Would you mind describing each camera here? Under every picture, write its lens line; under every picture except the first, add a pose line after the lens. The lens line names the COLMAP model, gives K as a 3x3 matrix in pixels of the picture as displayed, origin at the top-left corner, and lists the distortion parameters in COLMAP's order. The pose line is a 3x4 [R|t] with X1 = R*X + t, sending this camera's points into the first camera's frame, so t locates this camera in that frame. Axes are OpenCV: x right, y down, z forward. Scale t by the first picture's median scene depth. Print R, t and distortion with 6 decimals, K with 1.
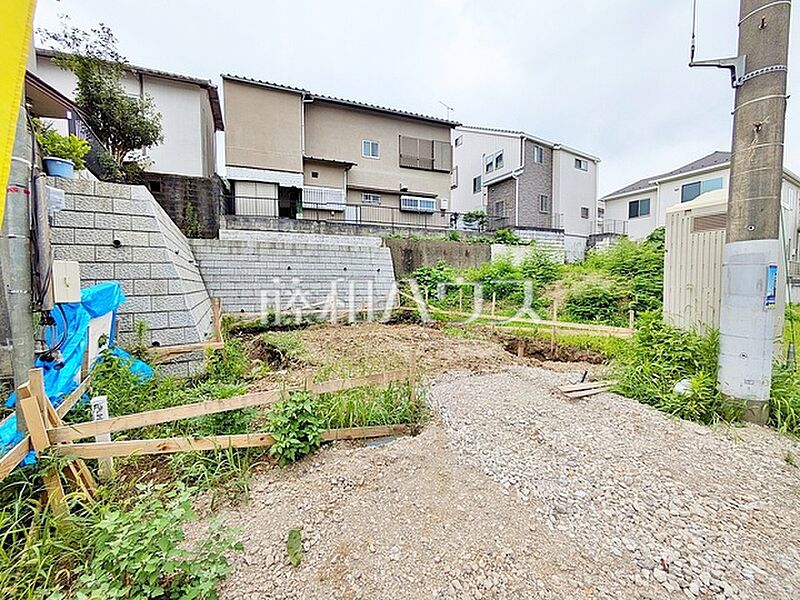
lens RADIAL K [[313.7, 0, 400.1], [0, 313.7, 300.1], [0, 0, 1]] dist [-0.004560, 0.001423]
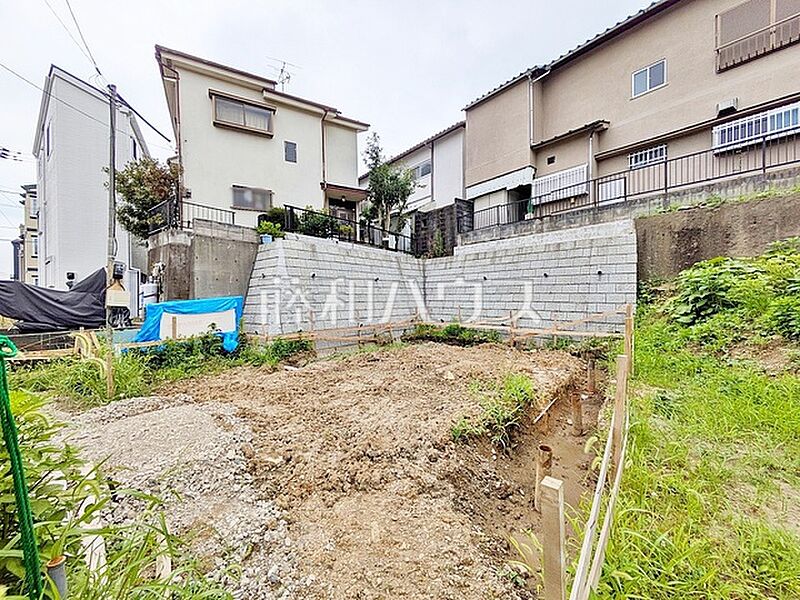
lens RADIAL K [[313.7, 0, 405.2], [0, 313.7, 298.6], [0, 0, 1]] dist [-0.004560, 0.001423]
pose [[0.350733, 0.008633, -0.936436, 0.346869], [-0.035371, 0.999366, -0.004035, -0.025016], [0.935807, 0.034538, 0.350816, 0.365847]]
